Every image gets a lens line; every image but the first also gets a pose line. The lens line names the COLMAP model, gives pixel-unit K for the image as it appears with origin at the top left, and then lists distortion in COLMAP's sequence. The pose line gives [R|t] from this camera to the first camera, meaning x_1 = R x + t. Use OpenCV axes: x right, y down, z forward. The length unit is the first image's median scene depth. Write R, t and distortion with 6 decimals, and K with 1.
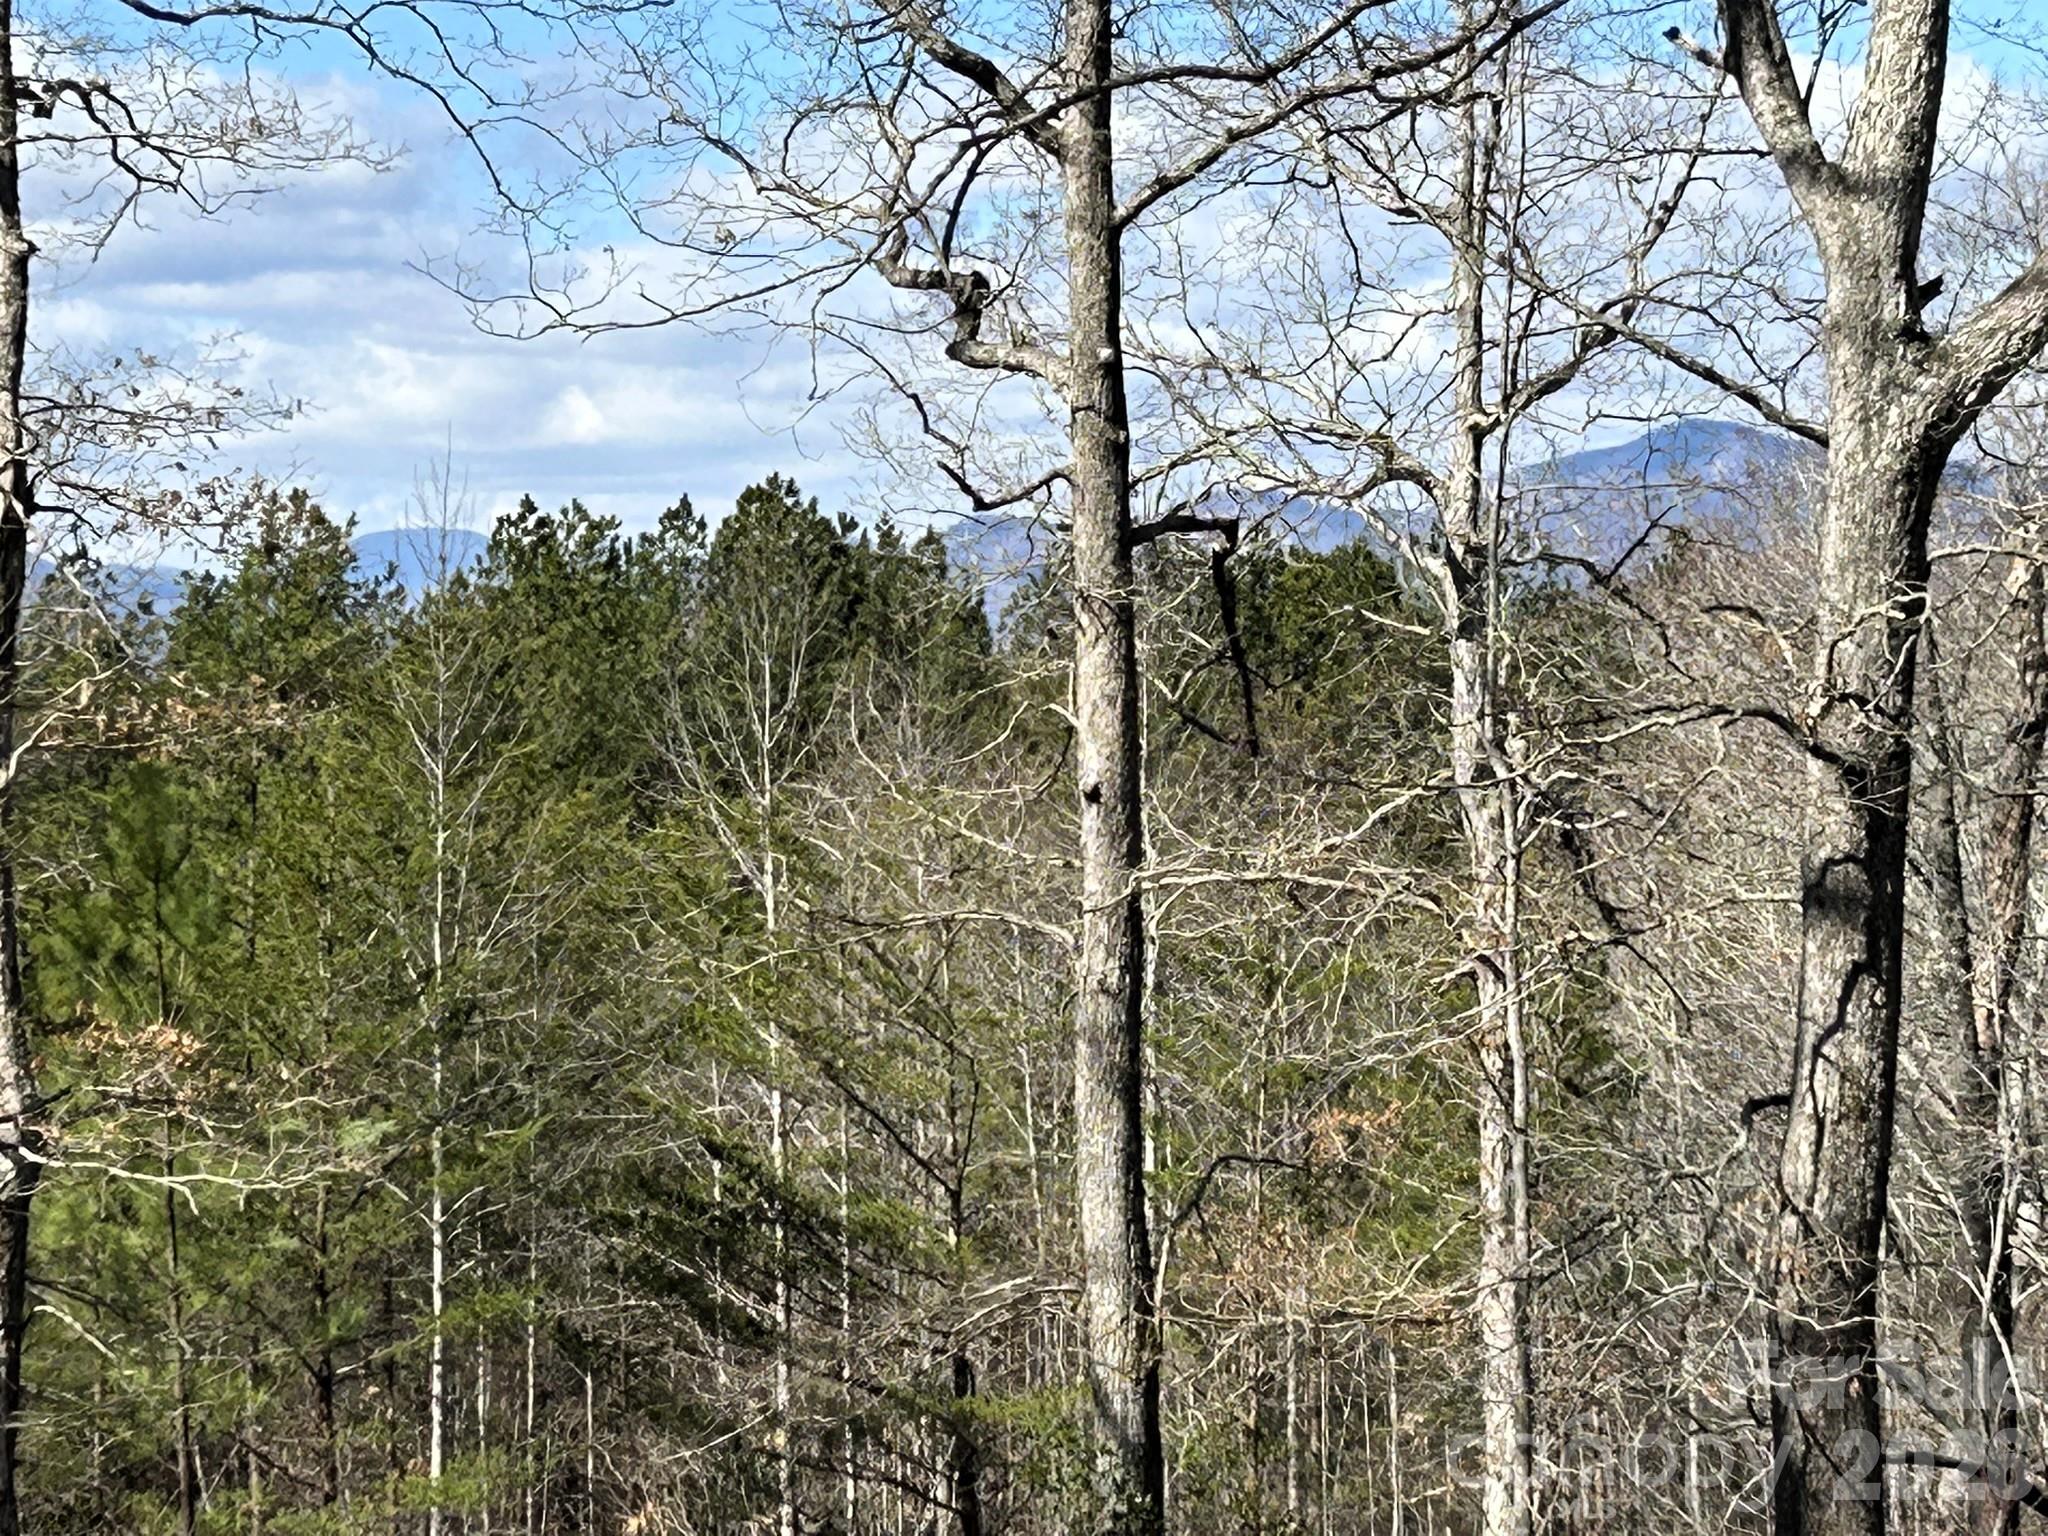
lens RADIAL K [[6306.7, 0, 984.3], [0, 6306.7, 744.7], [0, 0, 1]] dist [0.169946, 0.000000]
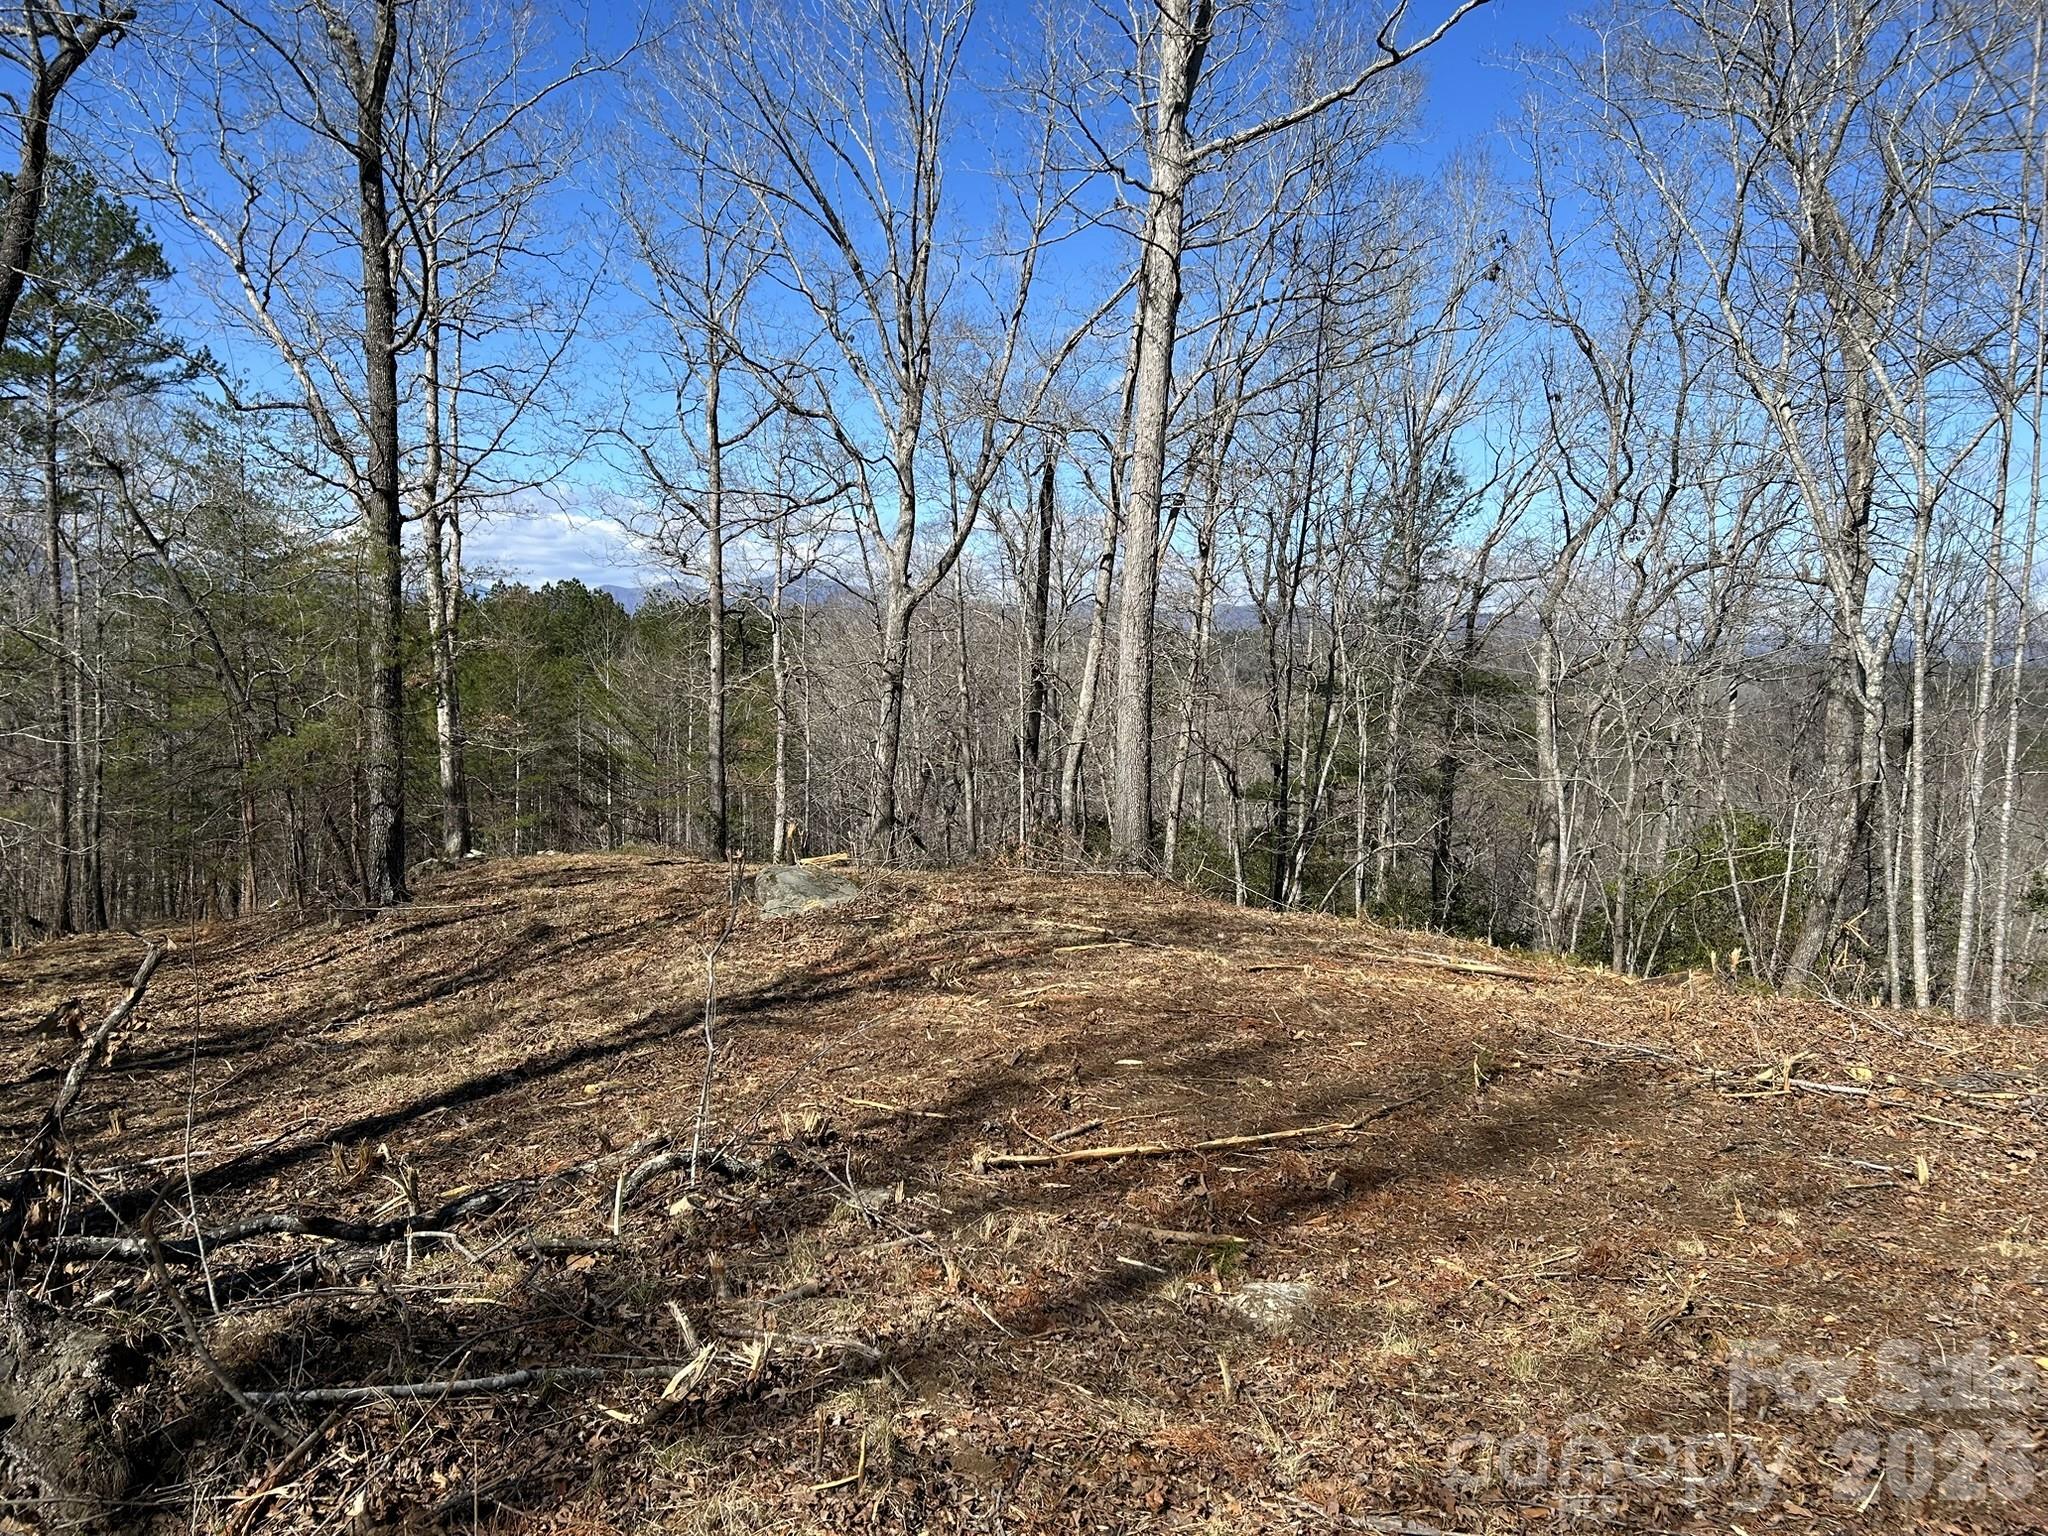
lens RADIAL K [[1524.2, 0, 1021.0], [0, 1524.2, 782.0], [0, 0, 1]] dist [0.071420, -0.033365]
pose [[0.964242, 0.017950, 0.264415, -0.059497], [-0.040321, 0.996025, 0.079424, -0.008350], [-0.261939, -0.087246, 0.961133, -0.131020]]
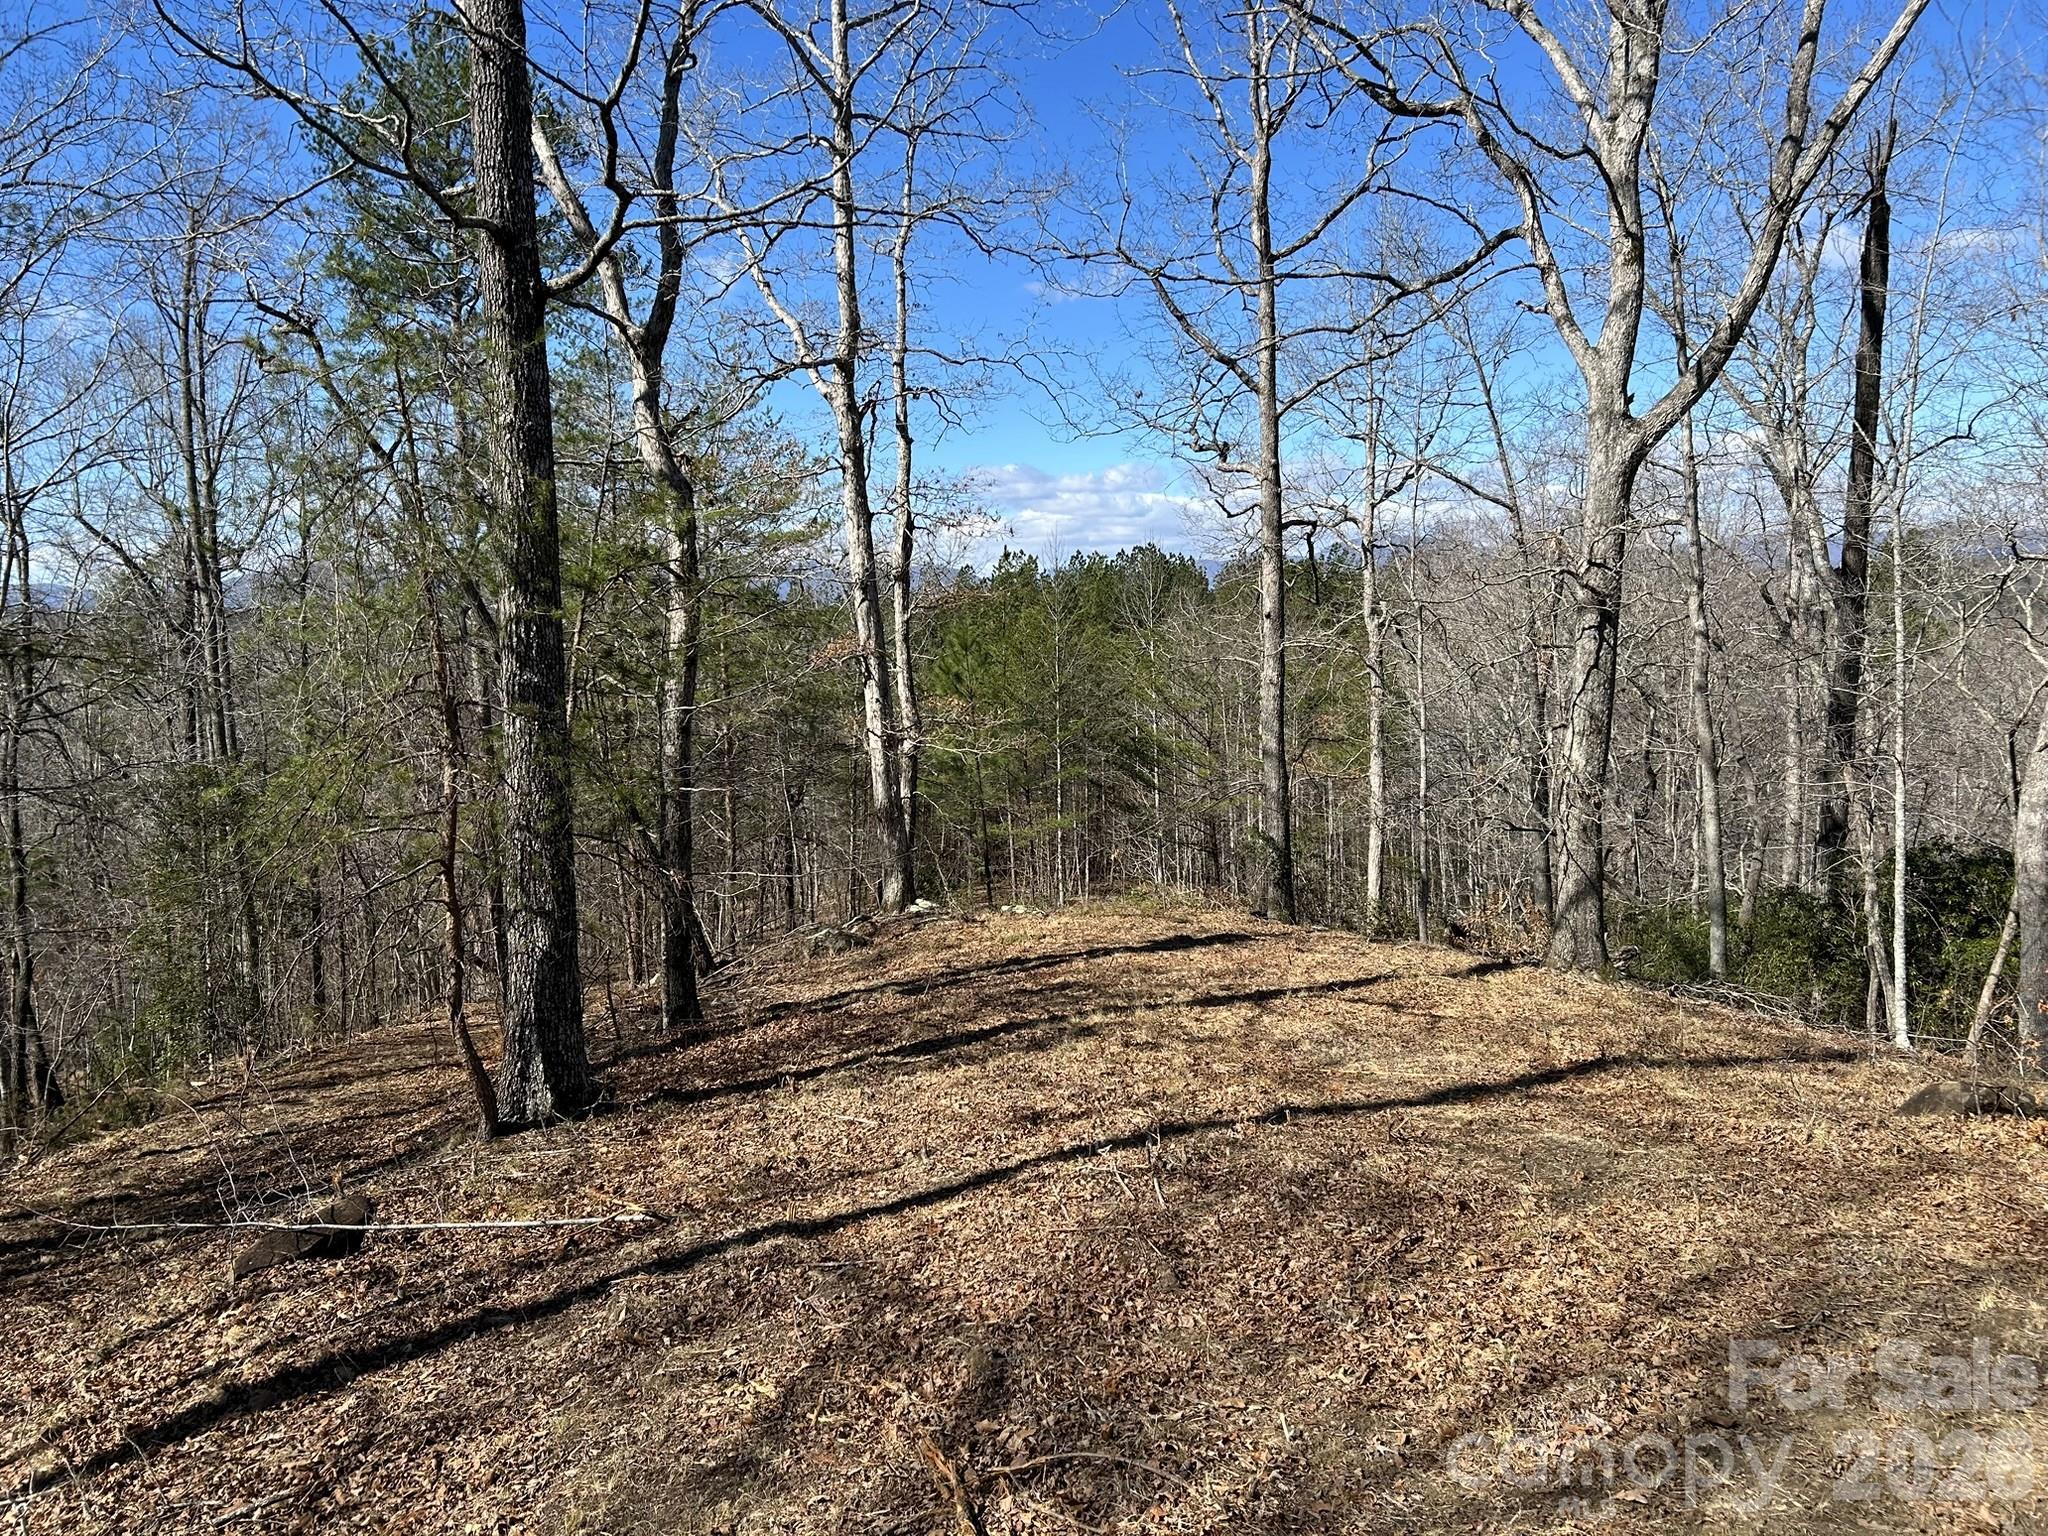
lens RADIAL K [[1524.2, 0, 1013.5], [0, 1524.2, 795.1], [0, 0, 1]] dist [0.071420, -0.033365]
pose [[0.992747, -0.002074, -0.120205, -0.014780], [0.015990, 0.993246, 0.114921, 0.007057], [0.119155, -0.116010, 0.986075, 0.275787]]
